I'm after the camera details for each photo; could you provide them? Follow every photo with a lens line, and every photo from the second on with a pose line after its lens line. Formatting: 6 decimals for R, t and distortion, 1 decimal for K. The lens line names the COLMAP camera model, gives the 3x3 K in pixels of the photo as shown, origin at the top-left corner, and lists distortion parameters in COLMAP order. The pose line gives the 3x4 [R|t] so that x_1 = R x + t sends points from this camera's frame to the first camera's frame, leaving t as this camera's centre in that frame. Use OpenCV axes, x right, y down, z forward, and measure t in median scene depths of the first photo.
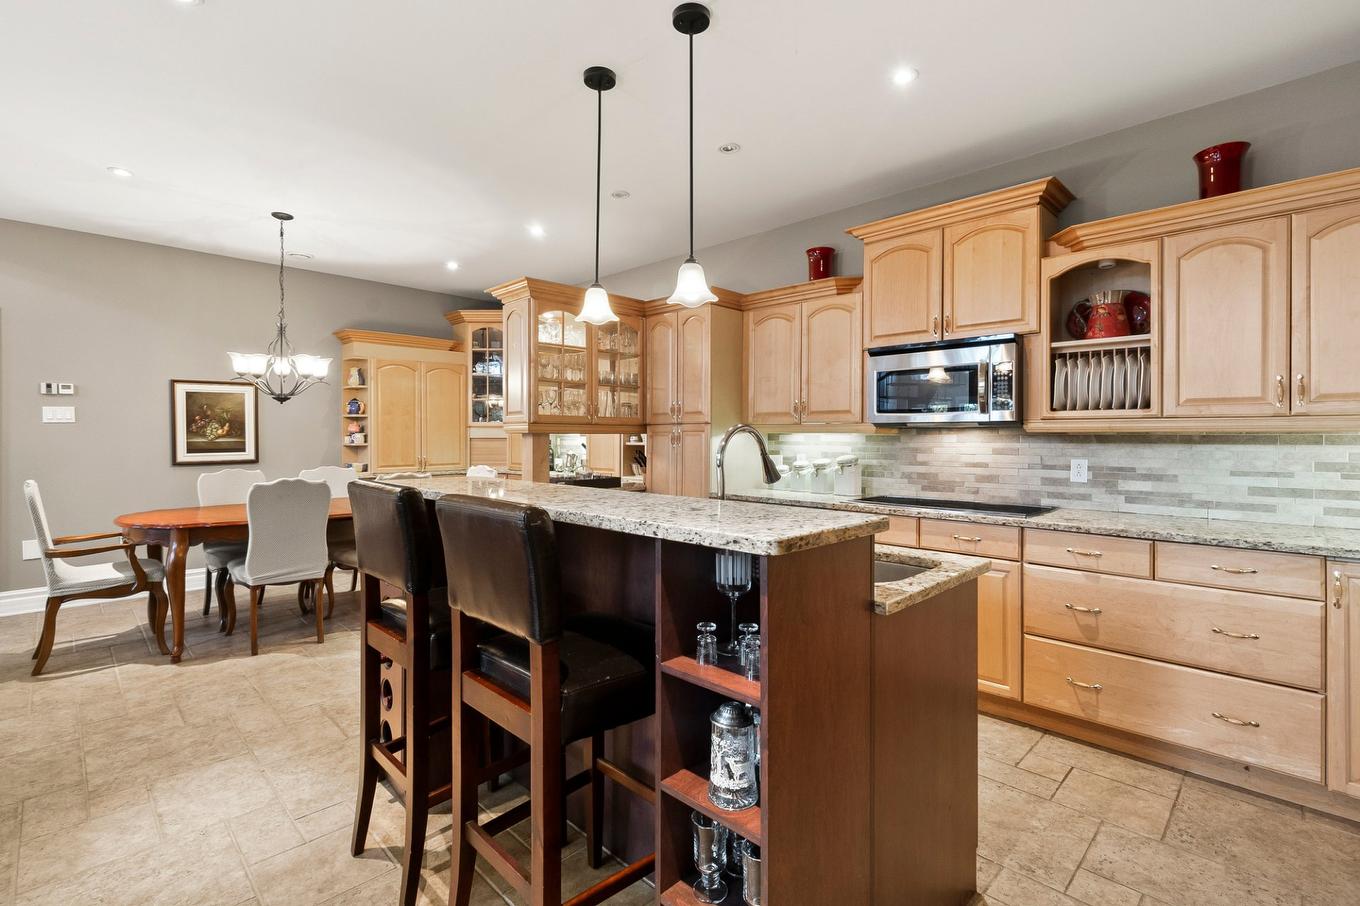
lens RADIAL K [[631.2, 0, 681.9], [0, 631.2, 432.5], [0, 0, 1]] dist [-0.006067, 0.000219]
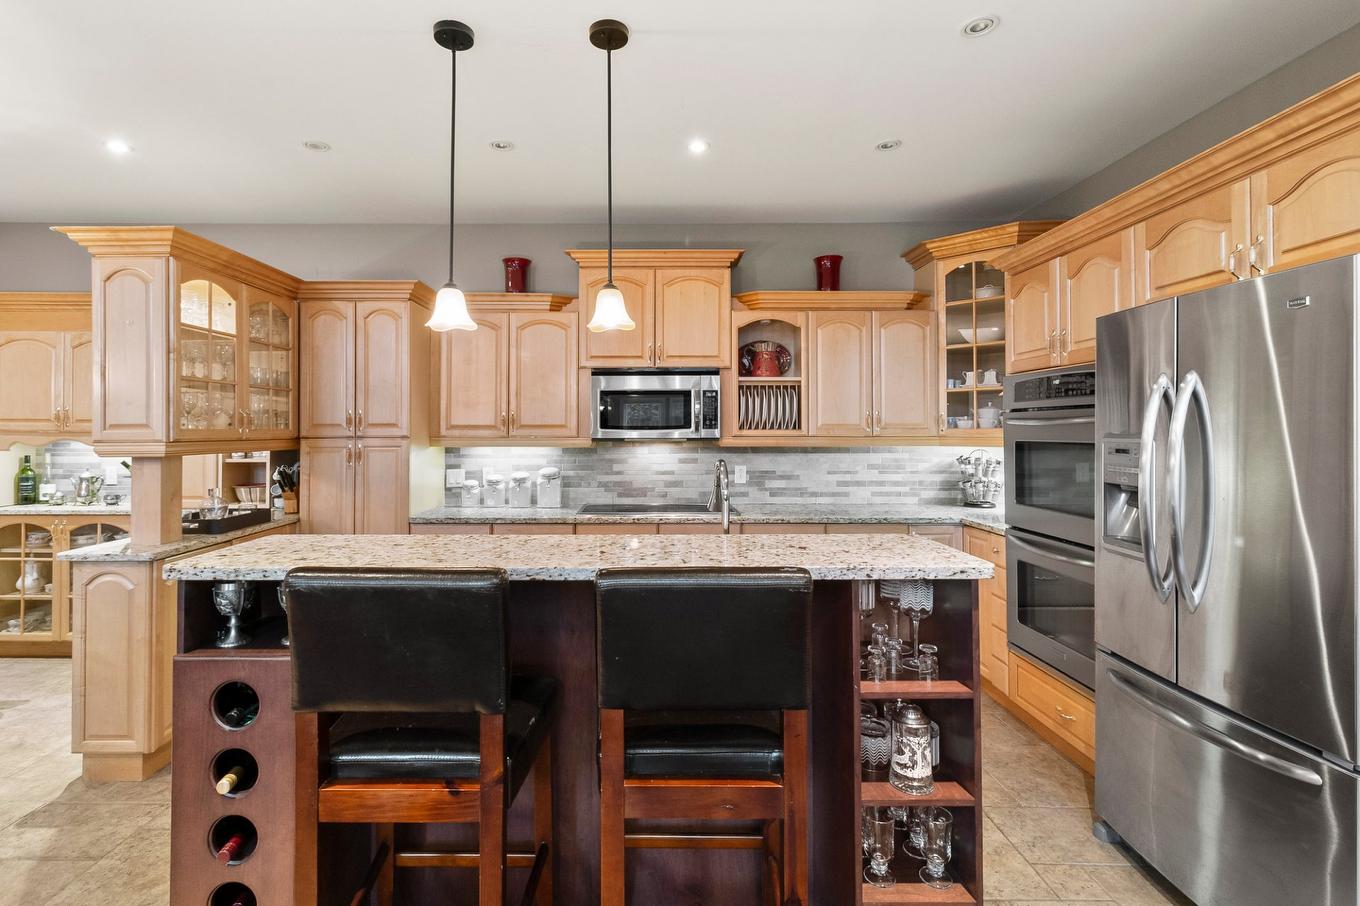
lens RADIAL K [[631.2, 0, 681.9], [0, 631.2, 432.5], [0, 0, 1]] dist [-0.006067, 0.000219]
pose [[0.703082, -0.004878, 0.711092, -0.362965], [-0.002047, 0.999958, 0.008883, -0.035638], [-0.711106, -0.007701, 0.703043, 0.150045]]
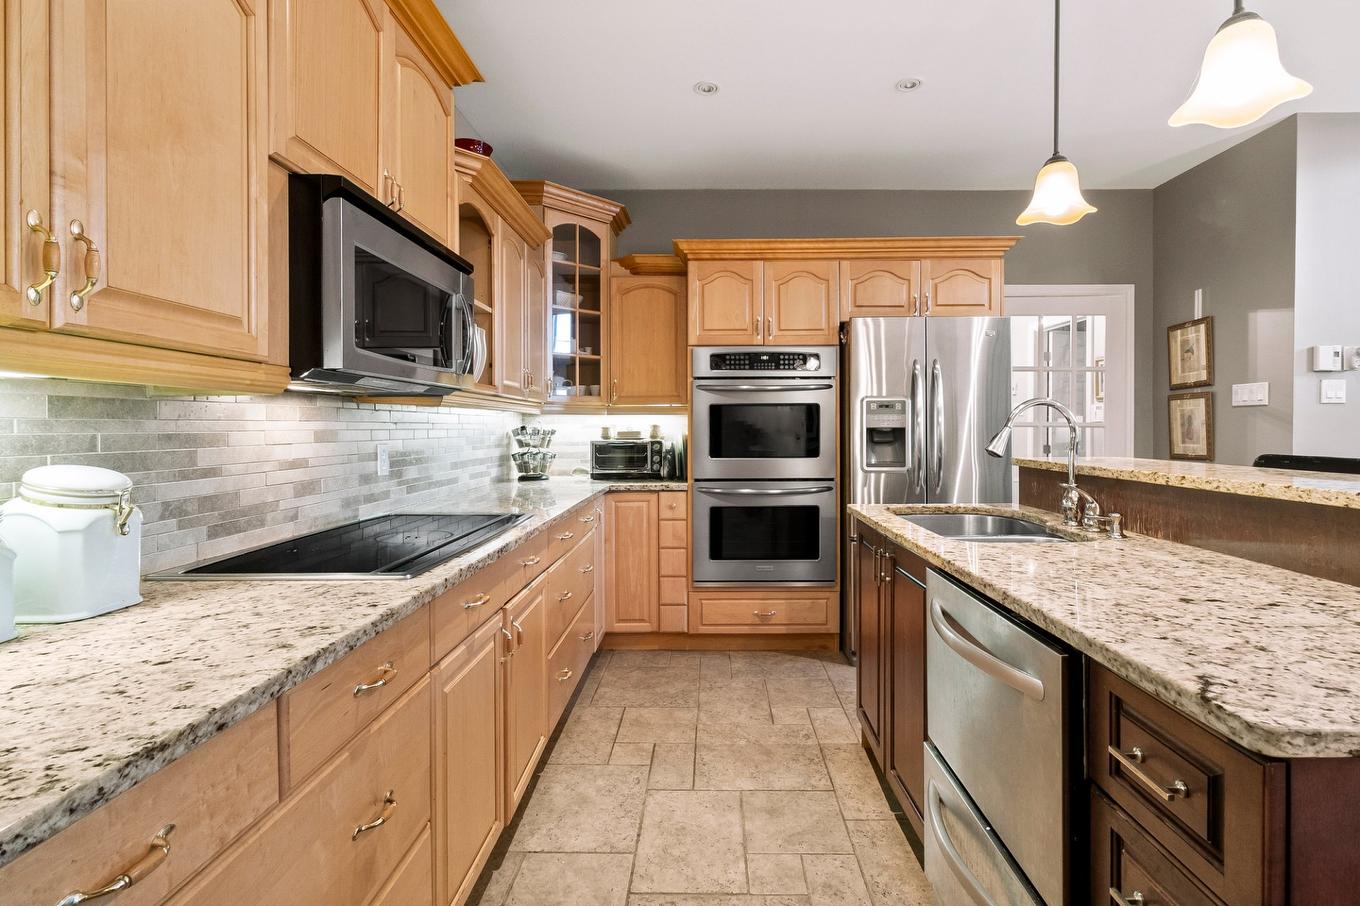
lens RADIAL K [[631.2, 0, 681.9], [0, 631.2, 432.5], [0, 0, 1]] dist [-0.006067, 0.000219]
pose [[-0.683169, -0.004512, 0.730246, -0.133418], [-0.001473, 0.999987, 0.004801, 0.023182], [-0.730259, 0.002204, -0.683167, 1.155179]]
